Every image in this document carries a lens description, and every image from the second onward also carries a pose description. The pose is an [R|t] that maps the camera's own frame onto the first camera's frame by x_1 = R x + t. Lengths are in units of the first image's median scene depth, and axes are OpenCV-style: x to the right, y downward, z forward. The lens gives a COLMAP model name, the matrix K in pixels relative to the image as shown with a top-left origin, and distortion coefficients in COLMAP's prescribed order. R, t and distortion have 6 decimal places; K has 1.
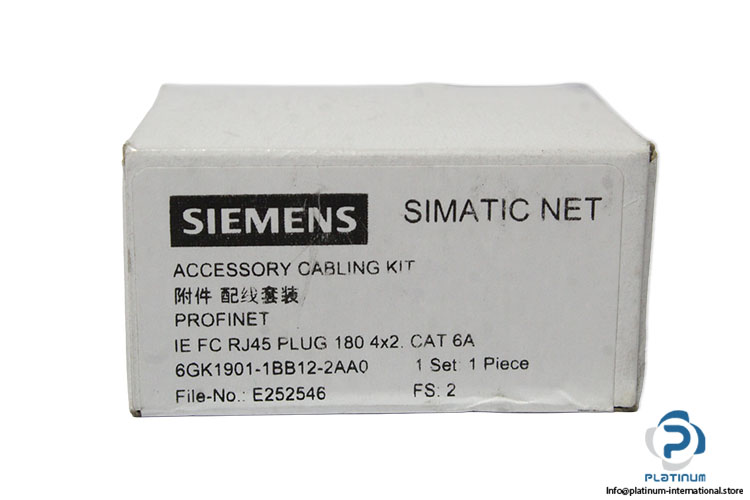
lens RADIAL K [[2002.3, 0, 371.5], [0, 2002.3, 249.9], [0, 0, 1]] dist [-0.022241, 0.000000]
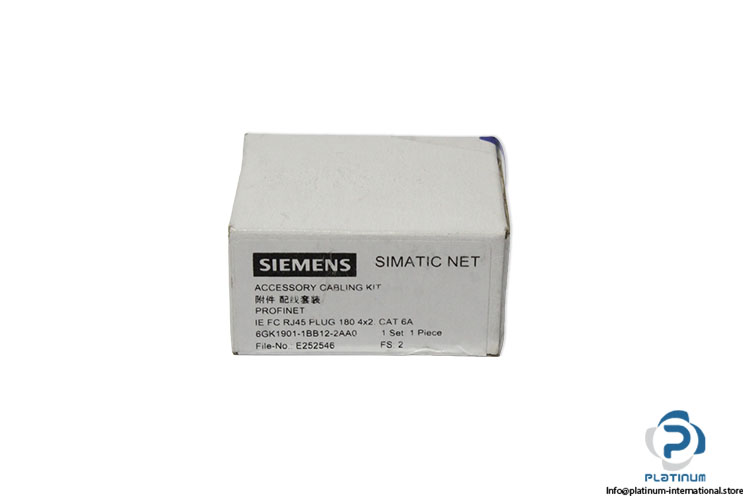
lens RADIAL K [[2002.3, 0, 376.9], [0, 2002.3, 250.0], [0, 0, 1]] dist [-0.022241, 0.000000]
pose [[0.998990, 0.025347, -0.037109, 0.087375], [-0.015213, 0.967747, 0.251464, -0.504927], [0.042286, -0.250646, 0.967155, -0.832839]]
